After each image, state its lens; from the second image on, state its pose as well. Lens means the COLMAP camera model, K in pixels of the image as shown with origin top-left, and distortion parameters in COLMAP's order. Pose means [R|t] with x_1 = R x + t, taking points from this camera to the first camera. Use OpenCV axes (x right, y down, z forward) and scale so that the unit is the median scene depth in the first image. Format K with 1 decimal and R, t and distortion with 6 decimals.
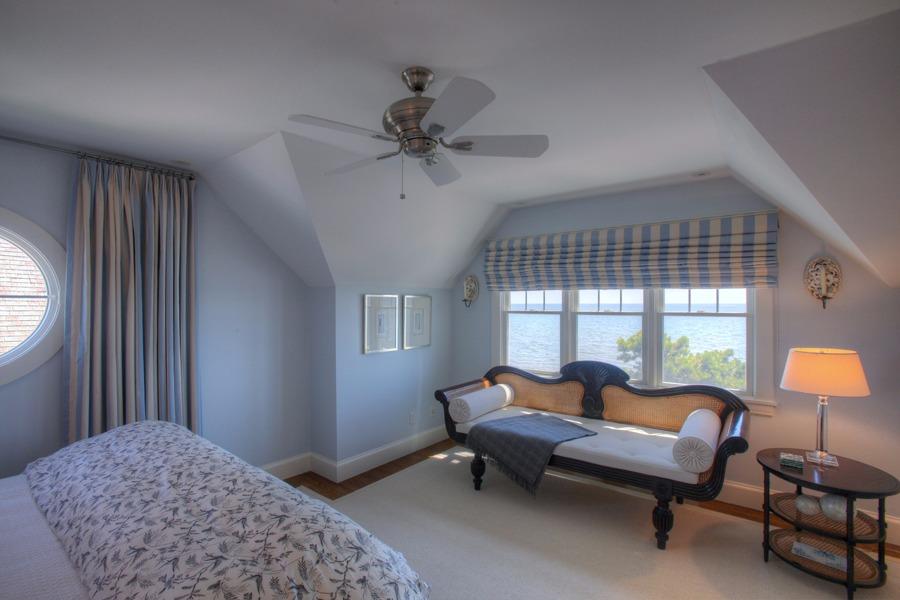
lens RADIAL K [[450.5, 0, 445.5], [0, 450.5, 300.6], [0, 0, 1]] dist [-0.006240, -0.000513]
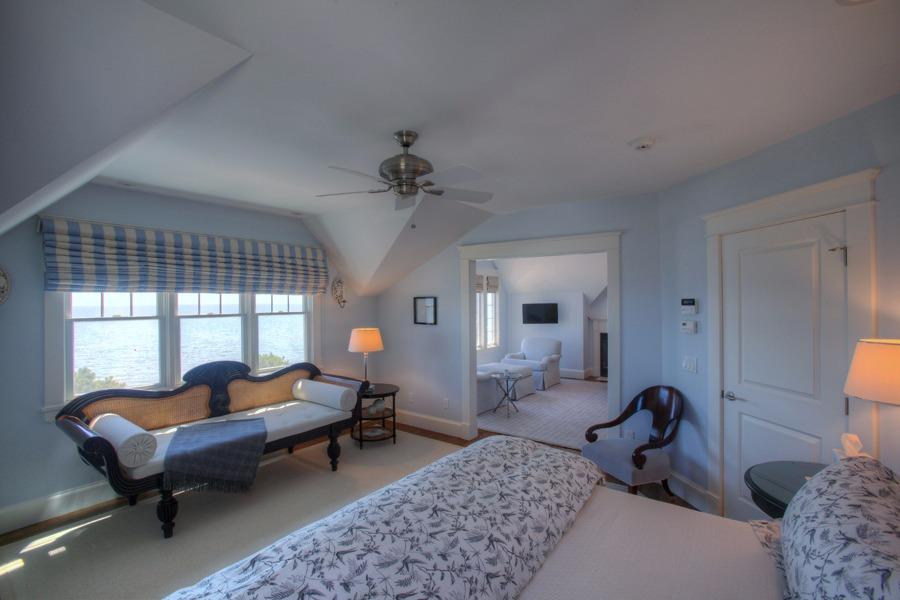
lens RADIAL K [[410.6, 0, 446.8], [0, 410.6, 299.5], [0, 0, 1]] dist [-0.000120, 0.008484]
pose [[-0.004654, 0.009099, 0.999948, -0.629577], [0.007581, 0.999930, -0.009064, 0.003285], [-0.999960, 0.007539, -0.004723, 0.465747]]
